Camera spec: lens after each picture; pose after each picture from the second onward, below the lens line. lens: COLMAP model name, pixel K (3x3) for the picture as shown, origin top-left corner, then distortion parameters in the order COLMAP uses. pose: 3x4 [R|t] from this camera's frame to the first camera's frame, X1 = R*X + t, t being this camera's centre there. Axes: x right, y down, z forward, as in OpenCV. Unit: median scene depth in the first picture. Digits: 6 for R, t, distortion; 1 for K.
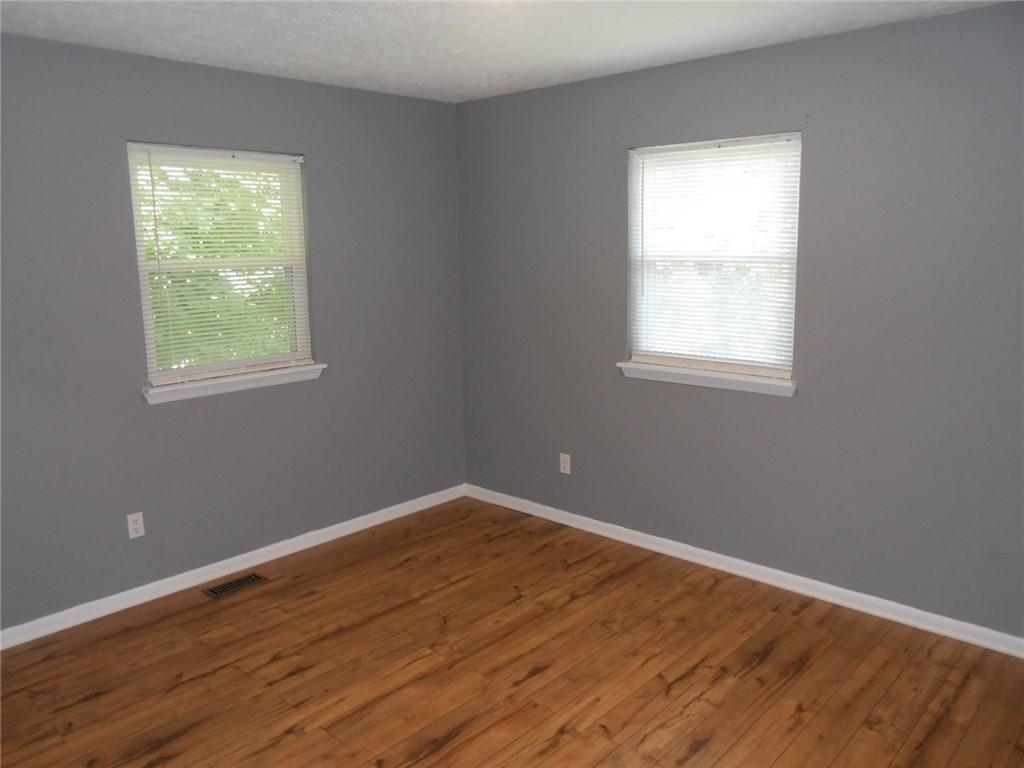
lens RADIAL K [[780.6, 0, 528.6], [0, 780.6, 349.3], [0, 0, 1]] dist [-0.050903, 0.047653]
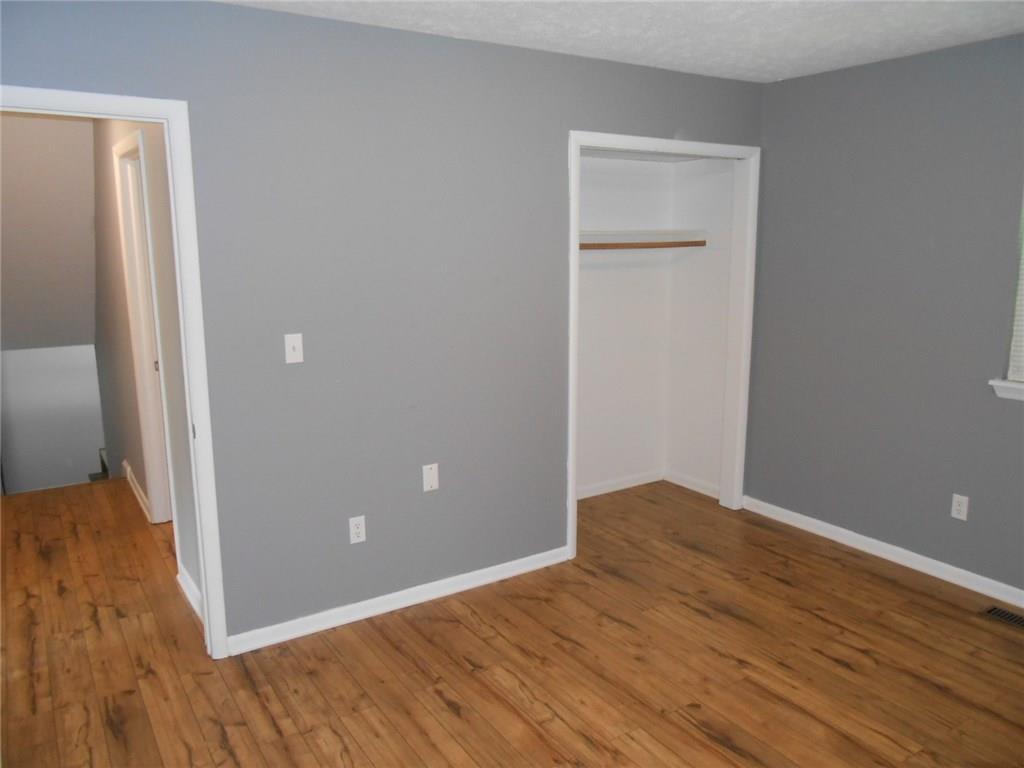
lens RADIAL K [[780.6, 0, 507.4], [0, 780.6, 386.8], [0, 0, 1]] dist [-0.050903, 0.047653]
pose [[-0.262558, 0.195650, -0.944873, 0.681796], [-0.119748, 0.965051, 0.233103, -0.107384], [0.957457, 0.174349, -0.229953, 0.747636]]
